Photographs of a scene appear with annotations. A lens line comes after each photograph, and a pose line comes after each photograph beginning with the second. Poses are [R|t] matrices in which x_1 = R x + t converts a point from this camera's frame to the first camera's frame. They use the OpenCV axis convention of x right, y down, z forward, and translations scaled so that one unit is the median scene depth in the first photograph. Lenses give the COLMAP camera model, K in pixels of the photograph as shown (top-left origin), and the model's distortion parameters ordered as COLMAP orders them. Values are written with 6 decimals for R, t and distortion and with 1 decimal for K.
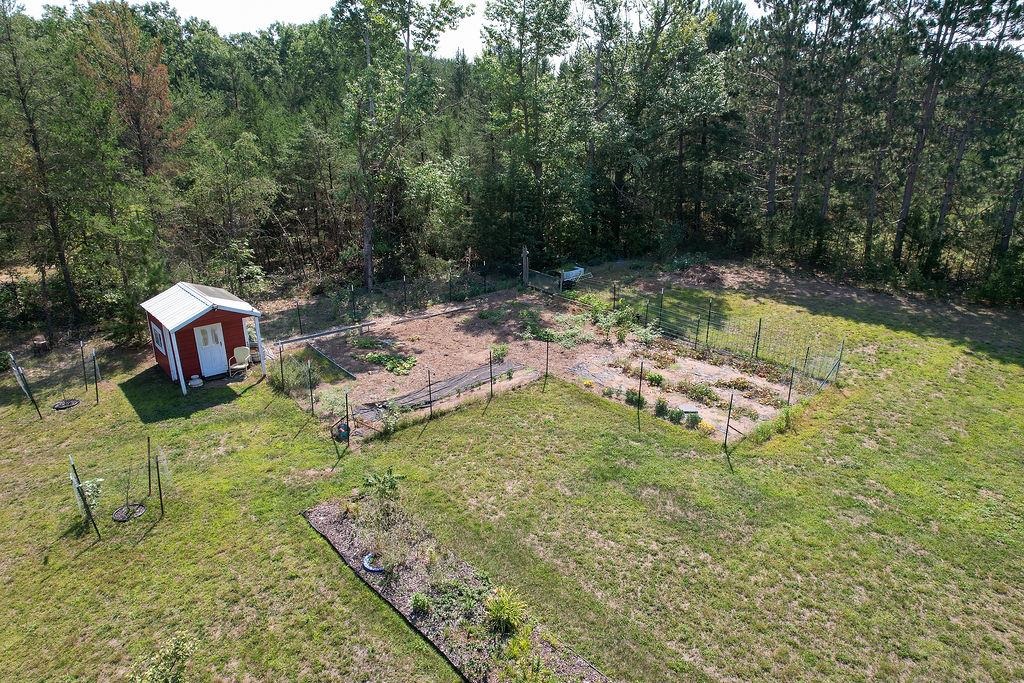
lens RADIAL K [[652.4, 0, 515.9], [0, 652.4, 345.9], [0, 0, 1]] dist [-0.084626, 0.076807]
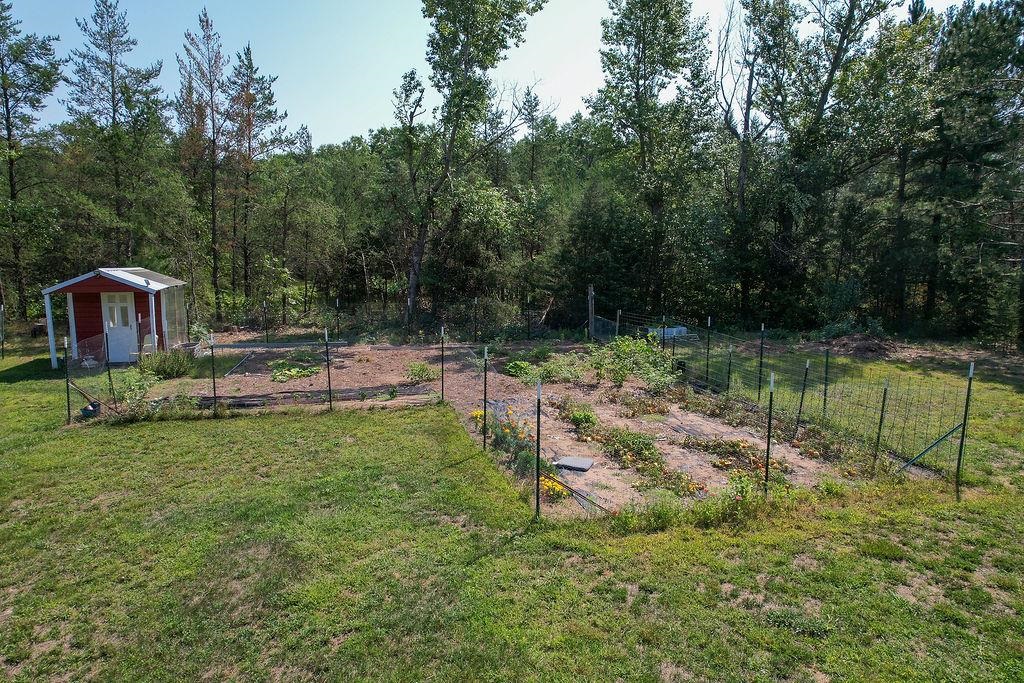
lens RADIAL K [[652.4, 0, 515.9], [0, 652.4, 345.9], [0, 0, 1]] dist [-0.084626, 0.076807]
pose [[0.901032, 0.065262, -0.428815, 0.410881], [-0.152624, 0.973096, -0.172600, 0.095576], [0.406014, 0.220966, 0.886751, 0.457928]]
